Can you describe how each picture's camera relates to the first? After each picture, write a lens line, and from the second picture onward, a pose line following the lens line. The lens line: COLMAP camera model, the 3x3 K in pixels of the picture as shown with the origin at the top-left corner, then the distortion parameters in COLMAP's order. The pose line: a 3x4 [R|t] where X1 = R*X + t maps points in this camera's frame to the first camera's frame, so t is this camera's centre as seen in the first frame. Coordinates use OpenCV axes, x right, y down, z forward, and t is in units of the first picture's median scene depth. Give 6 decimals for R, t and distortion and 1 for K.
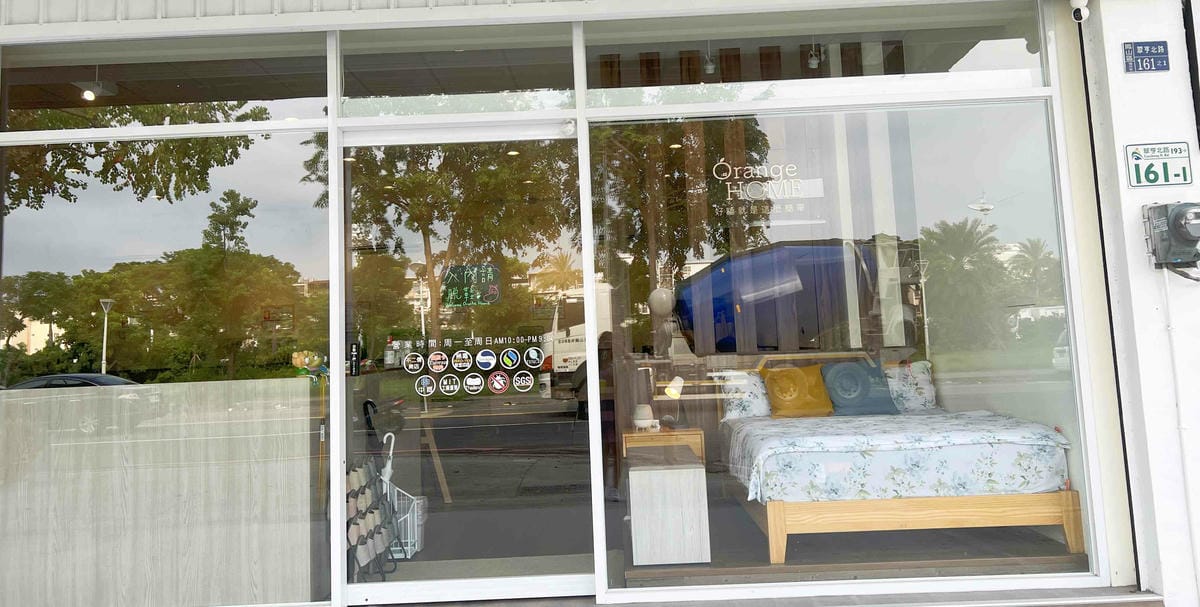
lens RADIAL K [[921.0, 0, 601.8], [0, 921.0, 209.6], [0, 0, 1]] dist [-0.033656, 0.001567]
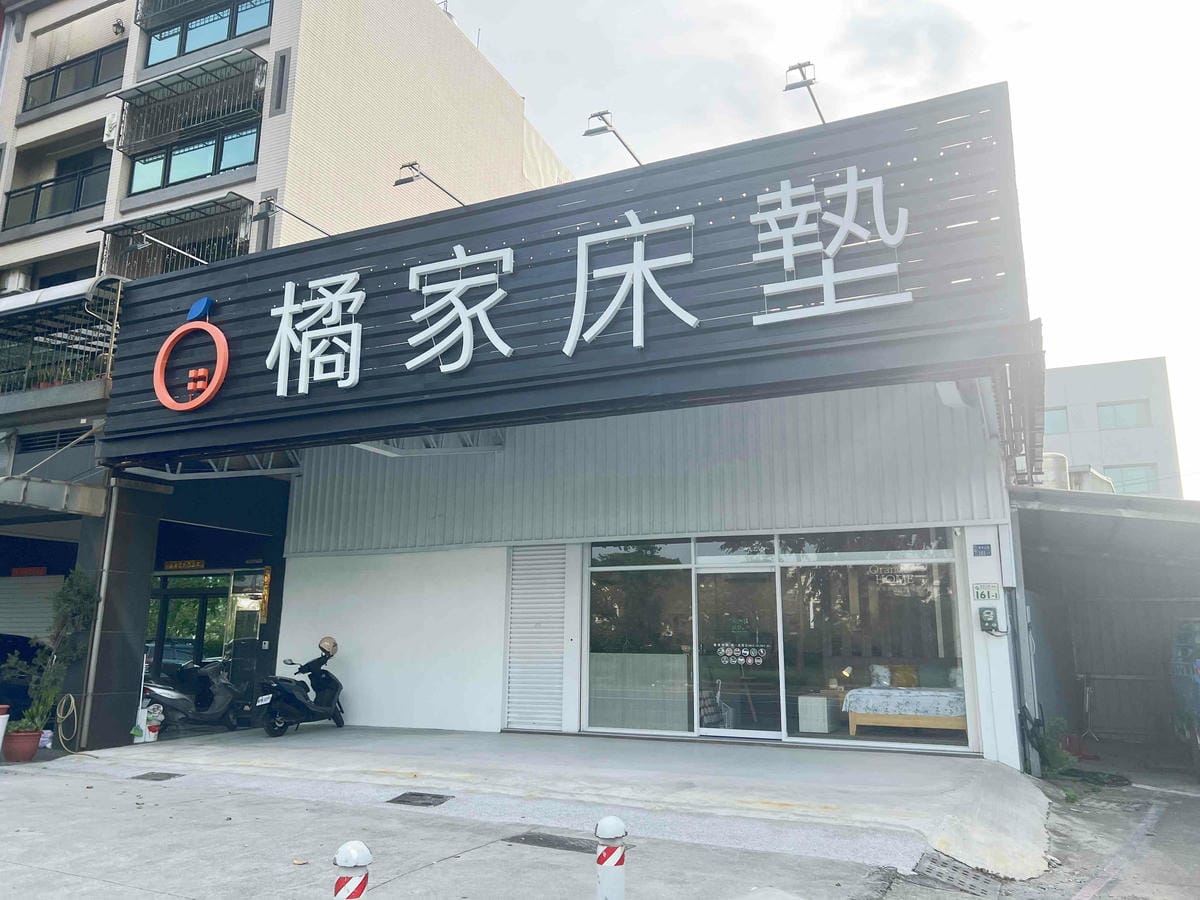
lens RADIAL K [[941.2, 0, 600.0], [0, 941.2, 450.0], [0, 0, 1]] dist [0.041092, -0.053356]
pose [[0.907322, -0.039205, -0.418604, 0.698627], [0.016096, 0.998152, -0.058595, -0.292288], [0.420128, 0.046427, 0.906276, -1.831272]]
